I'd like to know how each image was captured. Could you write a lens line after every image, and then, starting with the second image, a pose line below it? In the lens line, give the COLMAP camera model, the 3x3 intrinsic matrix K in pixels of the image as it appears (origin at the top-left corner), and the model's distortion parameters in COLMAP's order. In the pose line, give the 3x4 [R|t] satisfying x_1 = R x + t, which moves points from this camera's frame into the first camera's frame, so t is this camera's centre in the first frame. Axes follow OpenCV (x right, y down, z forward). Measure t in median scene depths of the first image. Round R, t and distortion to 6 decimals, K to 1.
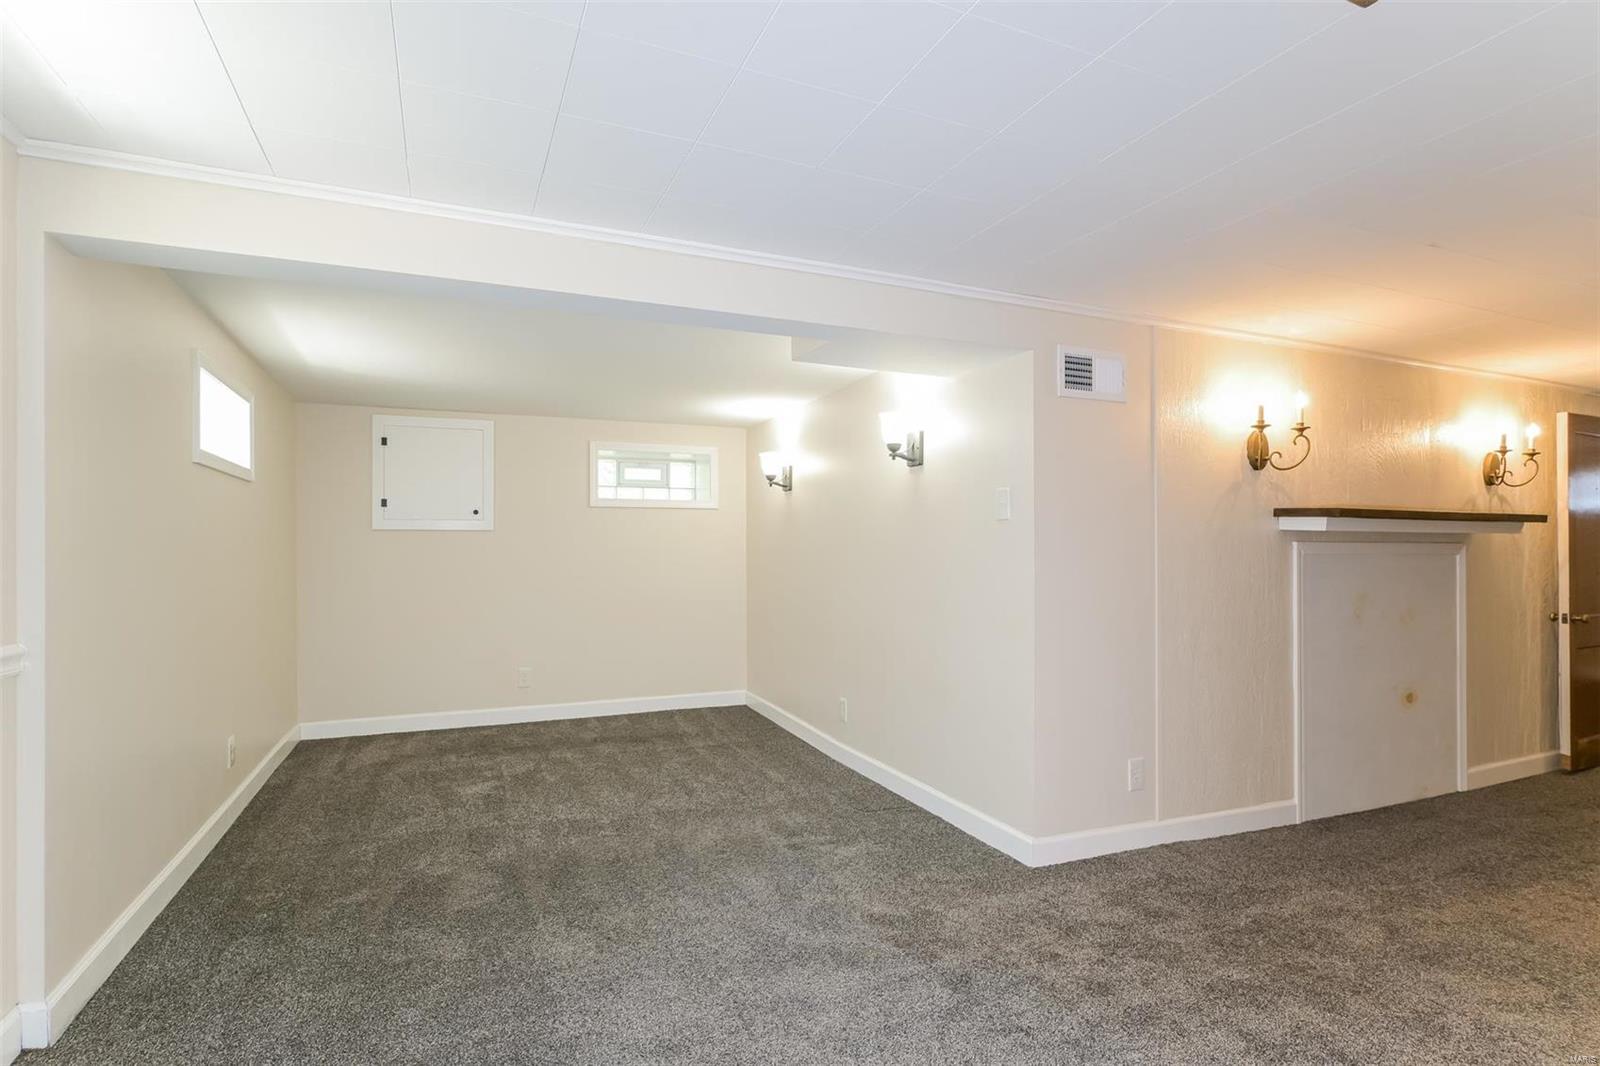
lens RADIAL K [[787.1, 0, 795.9], [0, 787.1, 548.5], [0, 0, 1]] dist [0.000797, -0.000347]
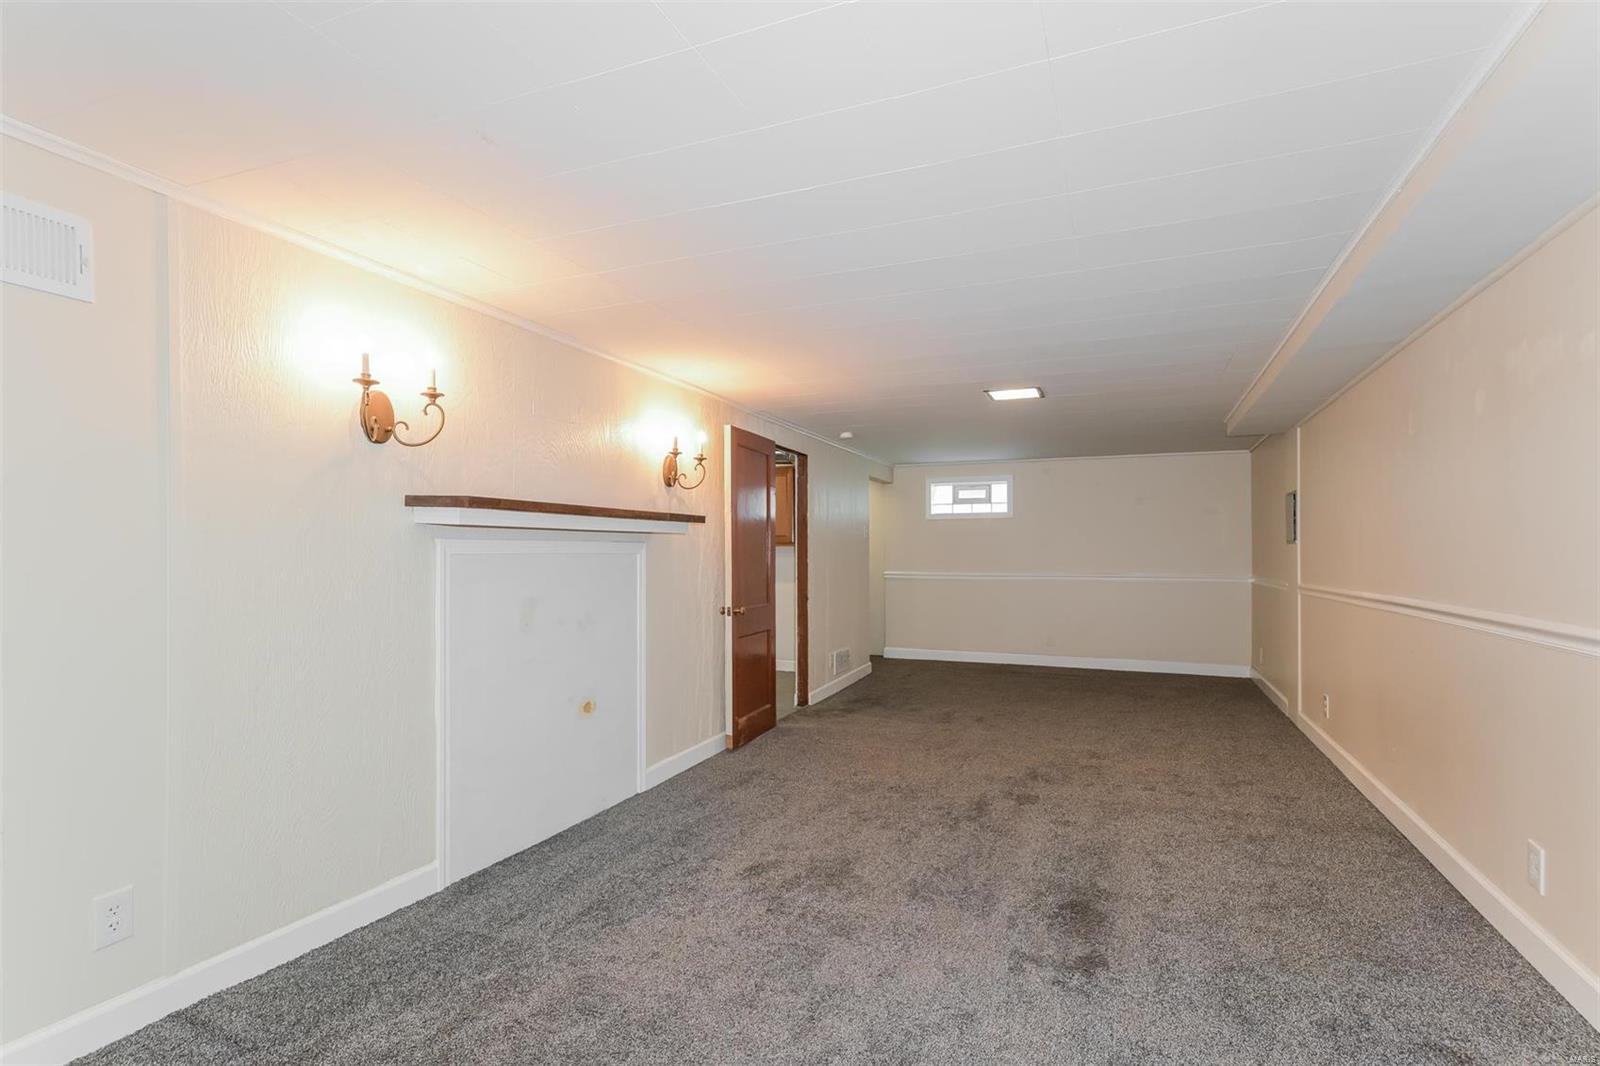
lens RADIAL K [[804.8, 0, 801.6], [0, 804.8, 551.6], [0, 0, 1]] dist [-0.000590, 0.001892]
pose [[0.710901, -0.001538, 0.703290, 0.279930], [-0.000685, 0.999996, 0.002879, 0.001616], [-0.703291, -0.002529, 0.710897, 0.139194]]
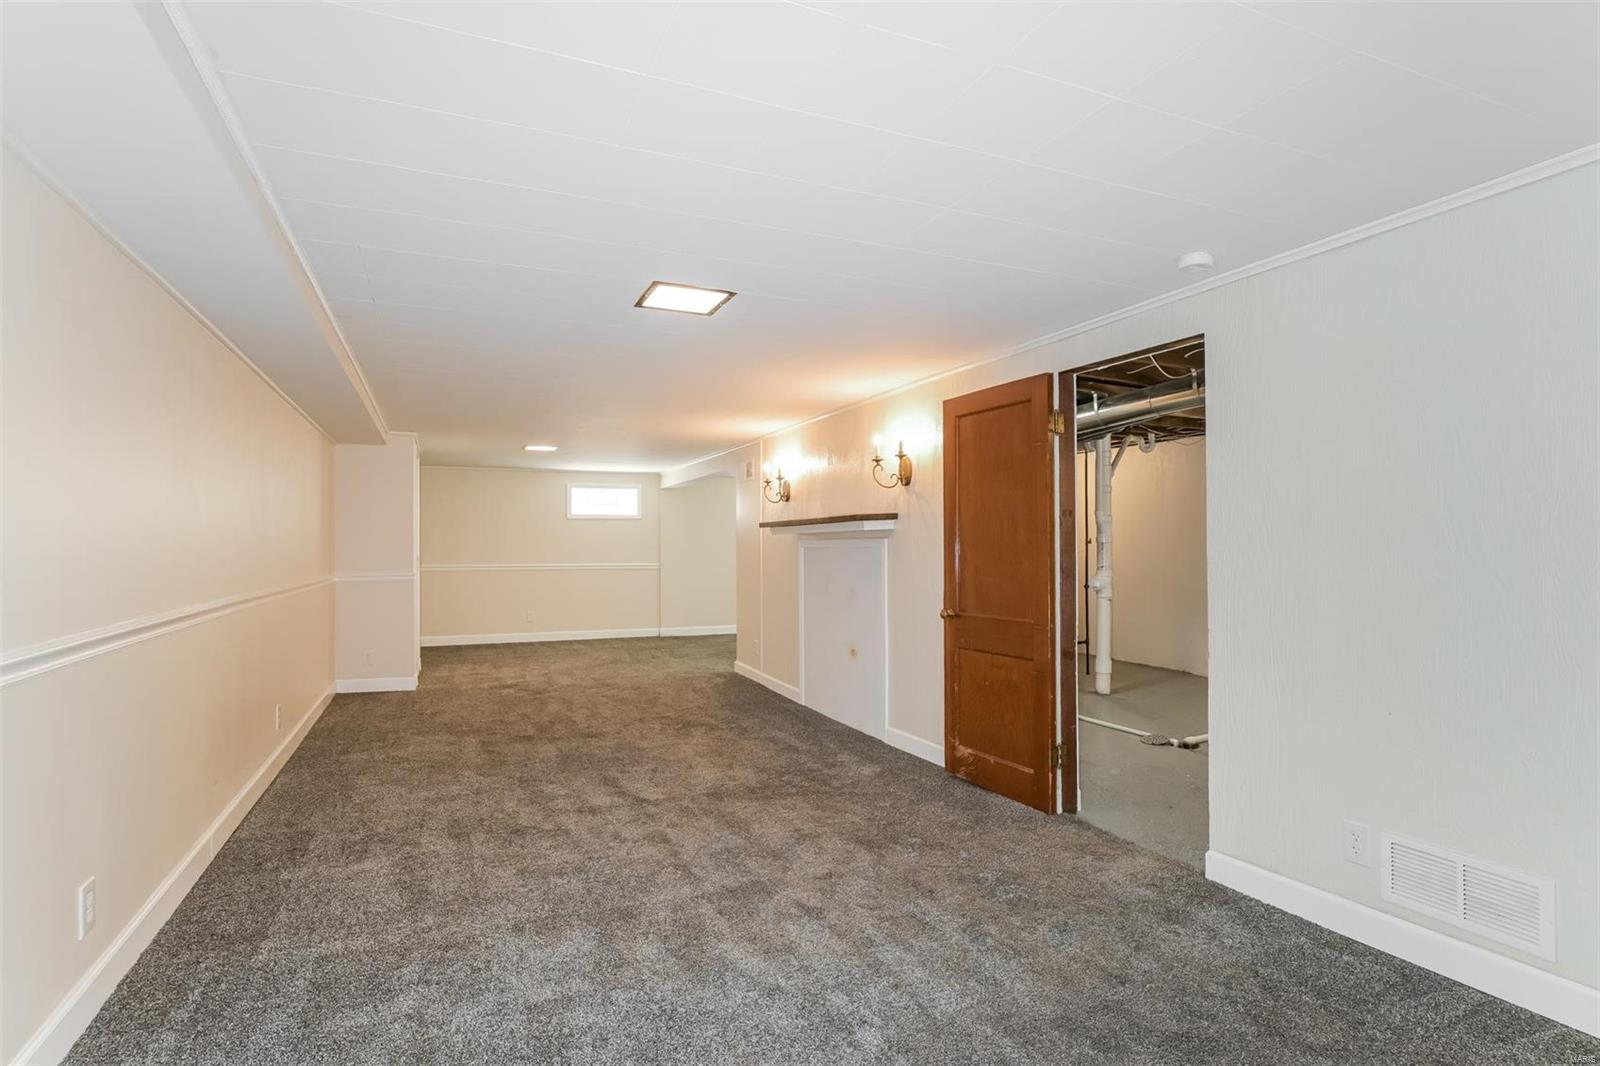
lens RADIAL K [[804.8, 0, 801.6], [0, 804.8, 551.6], [0, 0, 1]] dist [-0.000590, 0.001892]
pose [[-0.004475, -0.007910, -0.999959, 2.125244], [-0.029549, 0.999533, -0.007775, 0.030001], [0.999553, 0.029513, -0.004706, 0.888892]]
